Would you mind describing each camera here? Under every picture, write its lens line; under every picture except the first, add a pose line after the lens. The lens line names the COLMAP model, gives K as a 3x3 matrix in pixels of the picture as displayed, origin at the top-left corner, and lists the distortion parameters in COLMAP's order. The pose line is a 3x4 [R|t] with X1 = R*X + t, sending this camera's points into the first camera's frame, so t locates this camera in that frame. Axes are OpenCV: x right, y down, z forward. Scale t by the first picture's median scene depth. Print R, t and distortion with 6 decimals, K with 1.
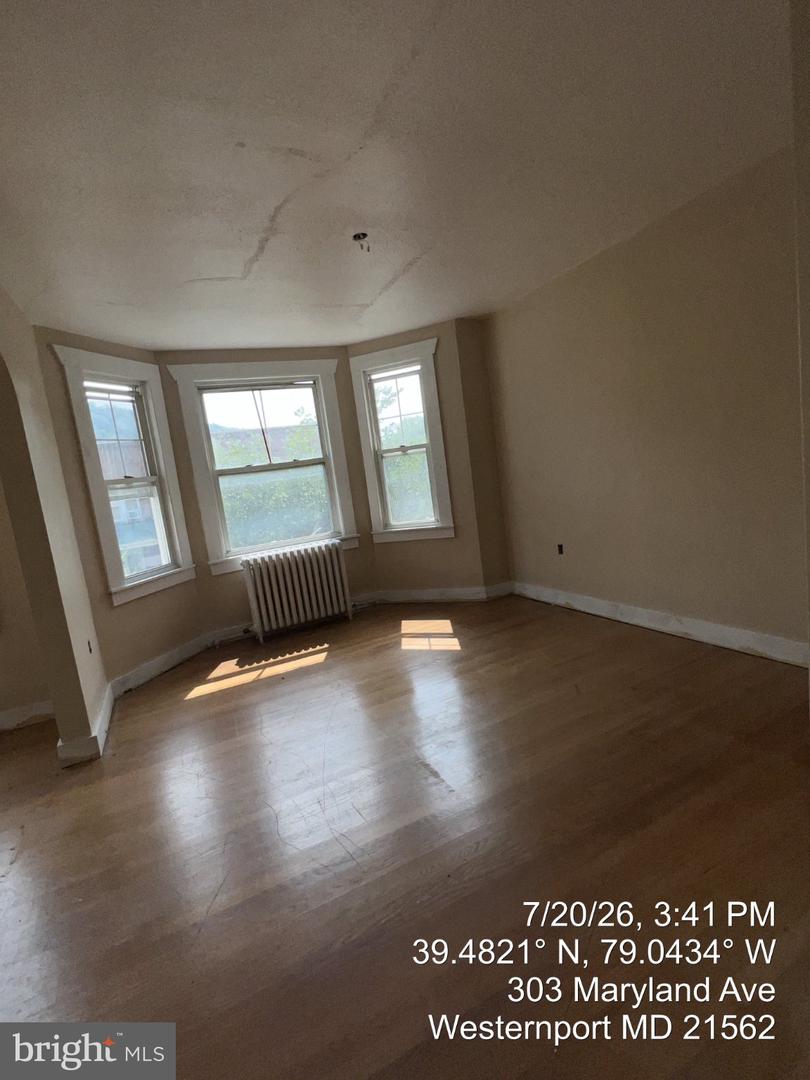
lens RADIAL K [[508.6, 0, 399.4], [0, 508.6, 546.8], [0, 0, 1]] dist [-0.001471, 0.000033]
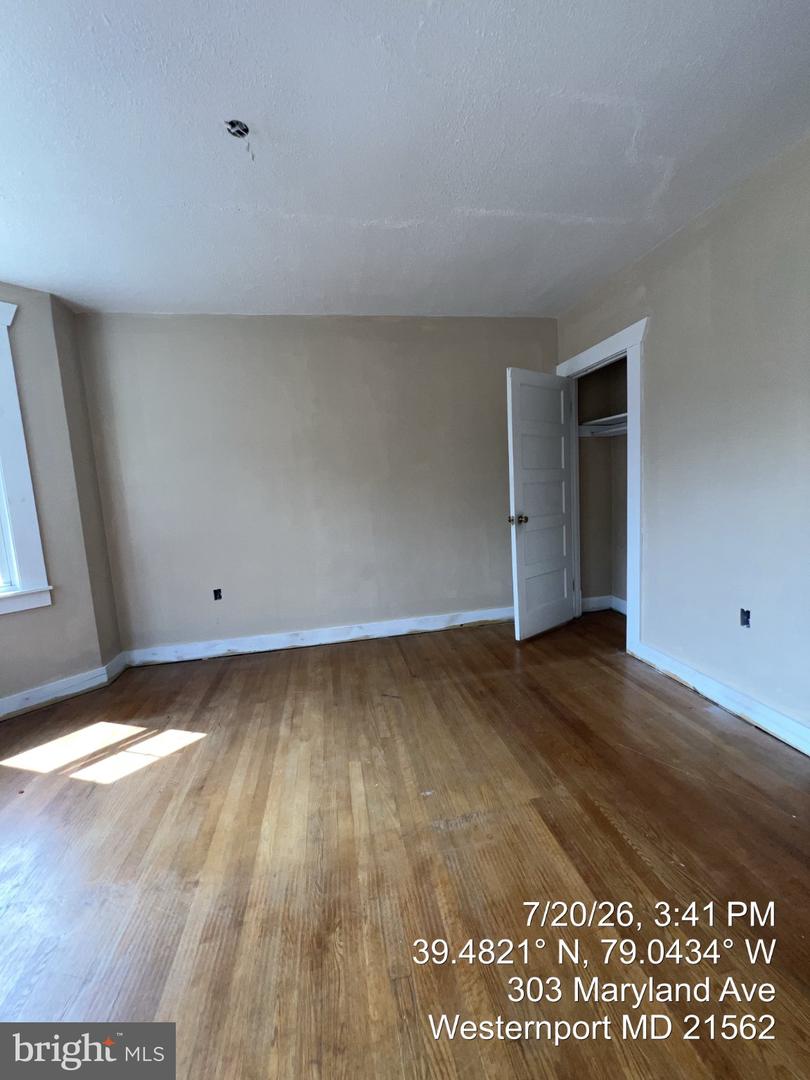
lens RADIAL K [[431.7, 0, 405.5], [0, 431.7, 543.2], [0, 0, 1]] dist [-0.002239, 0.000778]
pose [[0.257813, -0.000697, 0.966195, -0.358869], [0.159524, 0.986306, -0.041855, 0.000105], [-0.952935, 0.164922, 0.254393, 0.451642]]
